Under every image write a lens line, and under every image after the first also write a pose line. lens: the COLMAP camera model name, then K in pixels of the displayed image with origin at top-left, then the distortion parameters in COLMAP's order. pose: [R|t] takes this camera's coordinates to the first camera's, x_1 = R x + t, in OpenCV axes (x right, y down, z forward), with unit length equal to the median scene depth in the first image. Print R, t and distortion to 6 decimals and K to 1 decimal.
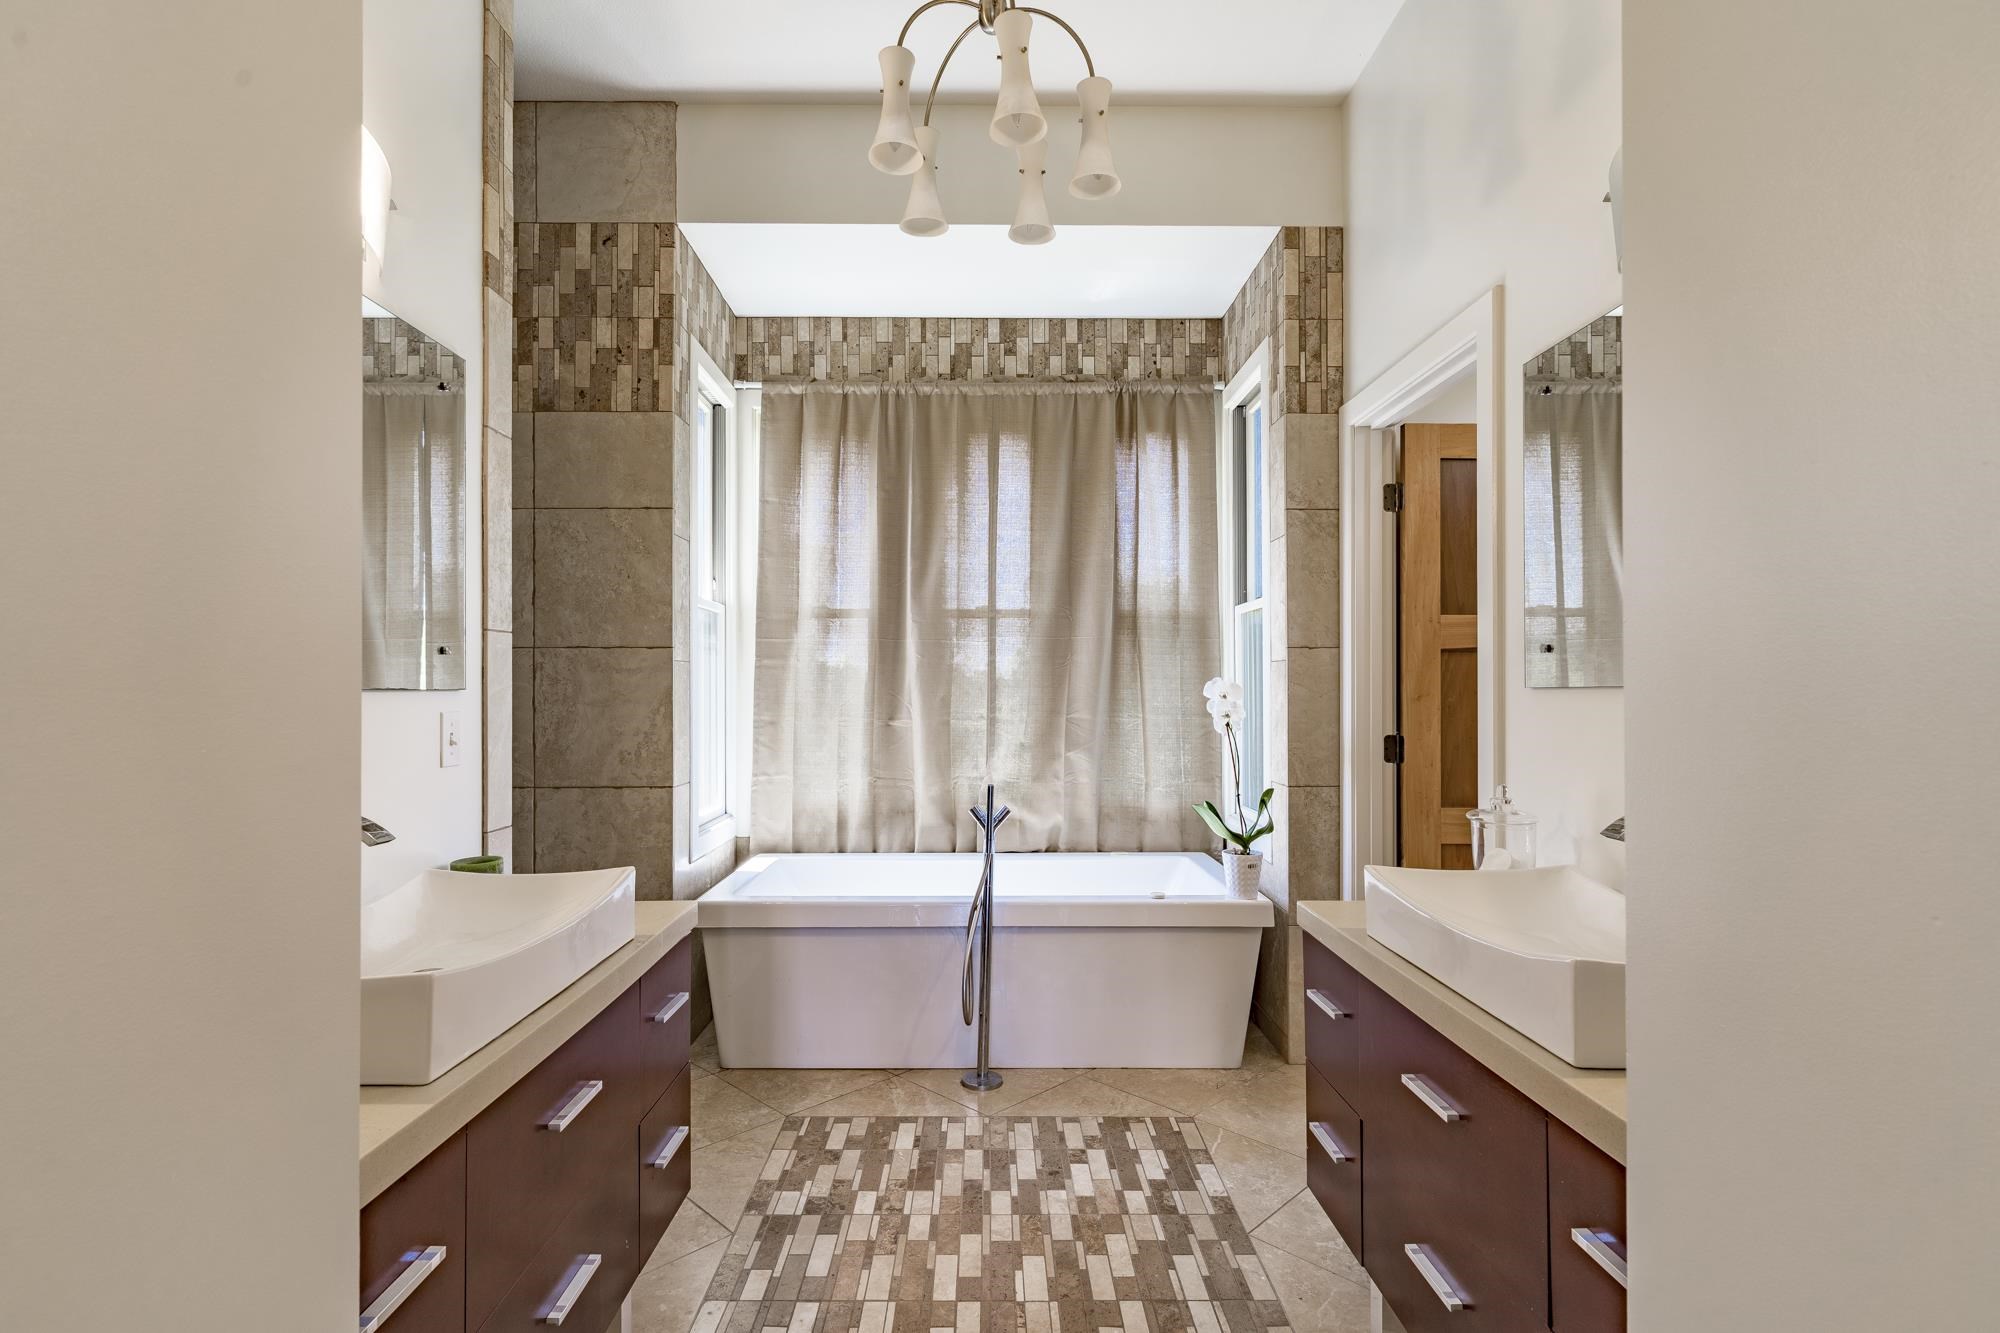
lens RADIAL K [[970.7, 0, 993.9], [0, 970.7, 683.7], [0, 0, 1]] dist [0.002818, 0.000669]
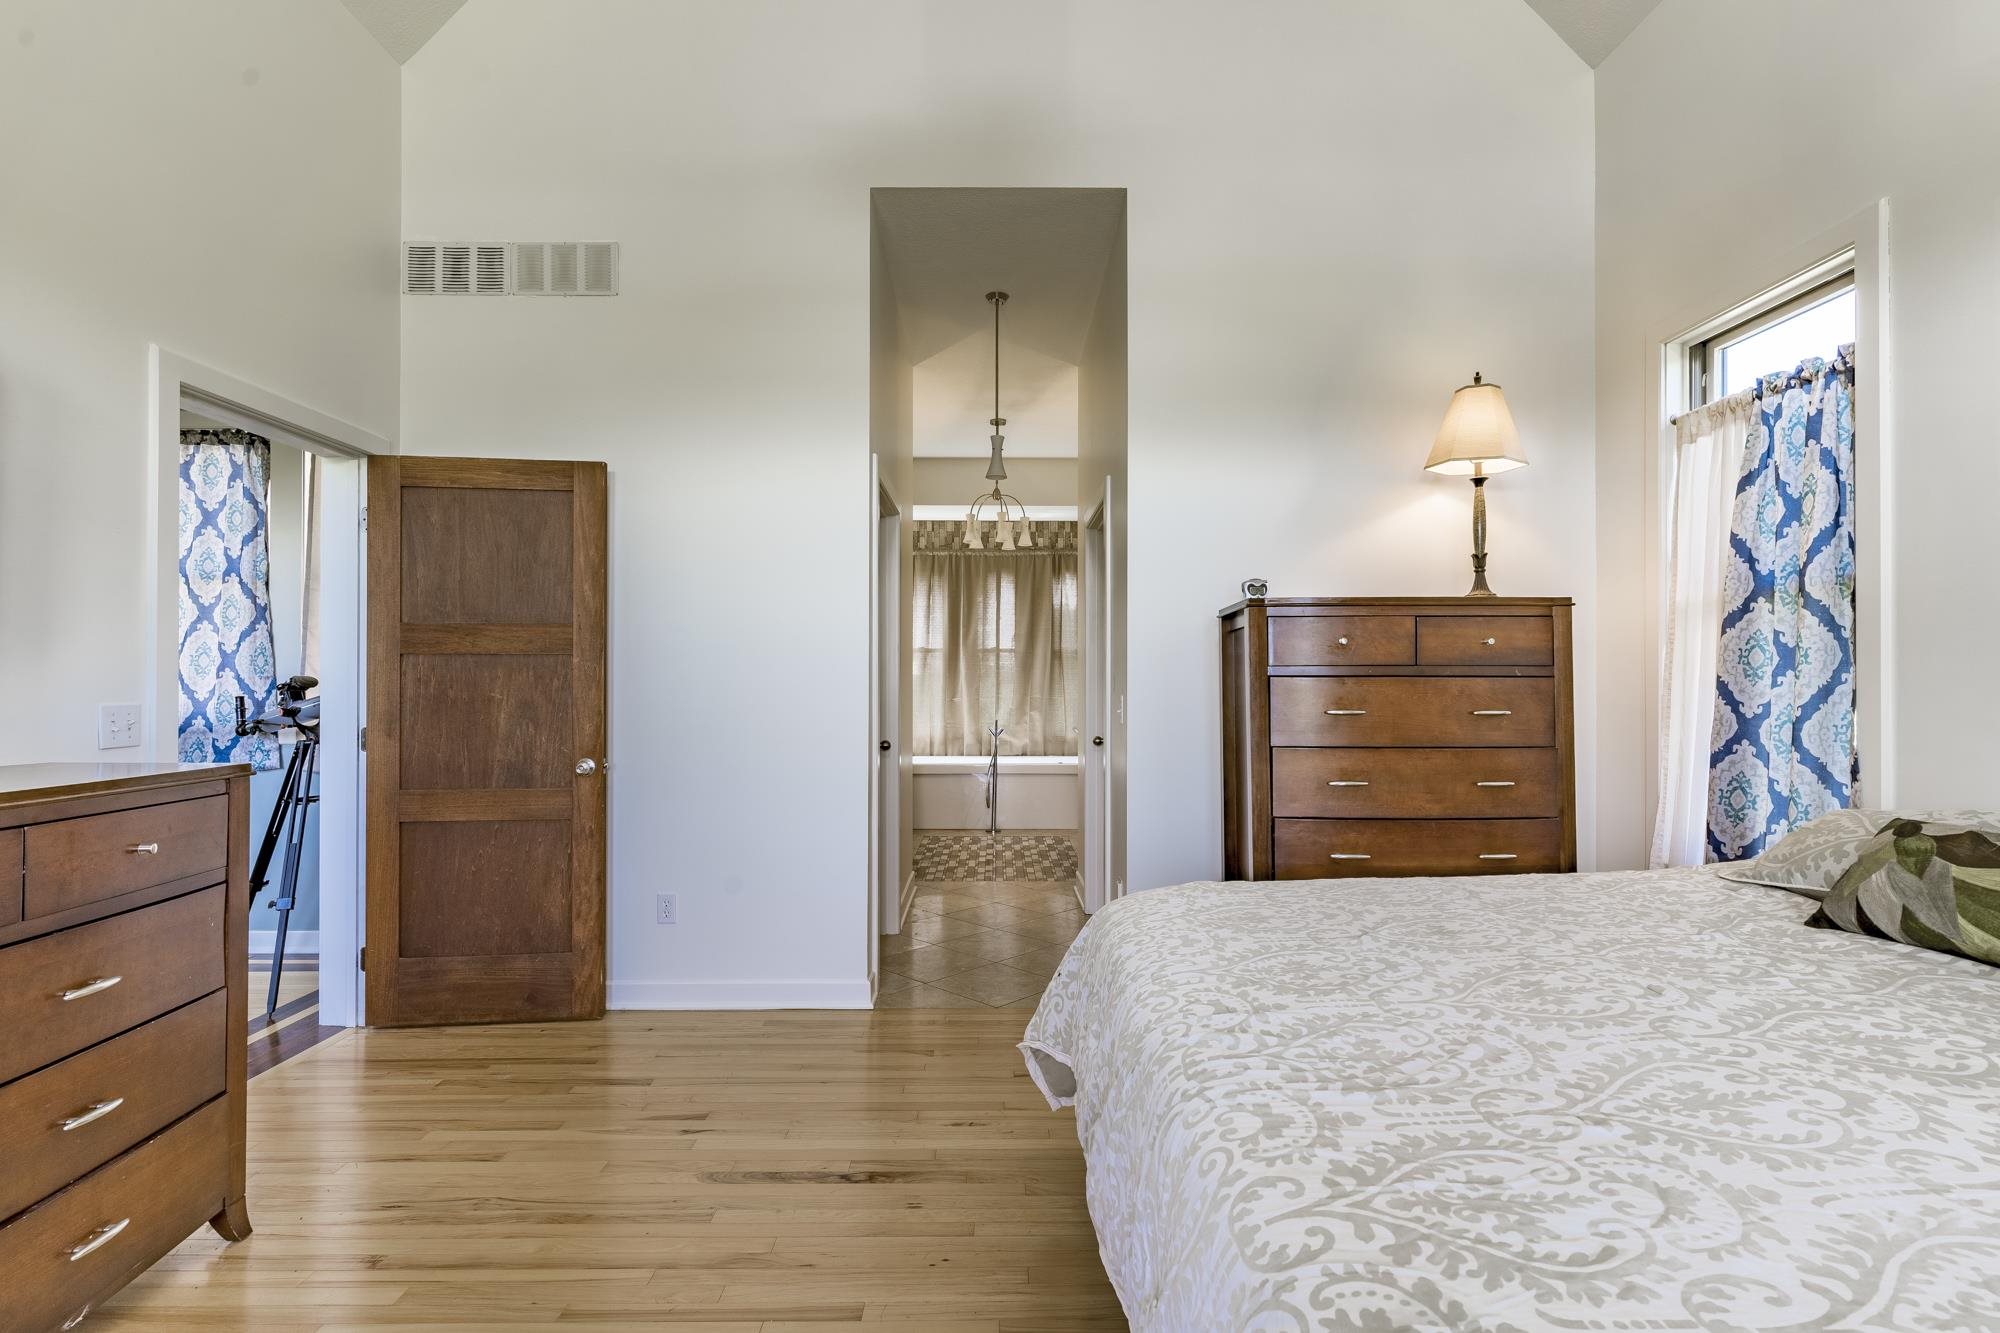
lens RADIAL K [[970.7, 0, 1001.4], [0, 970.7, 669.7], [0, 0, 1]] dist [0.002818, 0.000669]
pose [[0.999978, 0.000978, -0.006573, 0.021417], [-0.000918, 0.999958, 0.009073, -0.049614], [0.006582, -0.009067, 0.999937, -1.277691]]
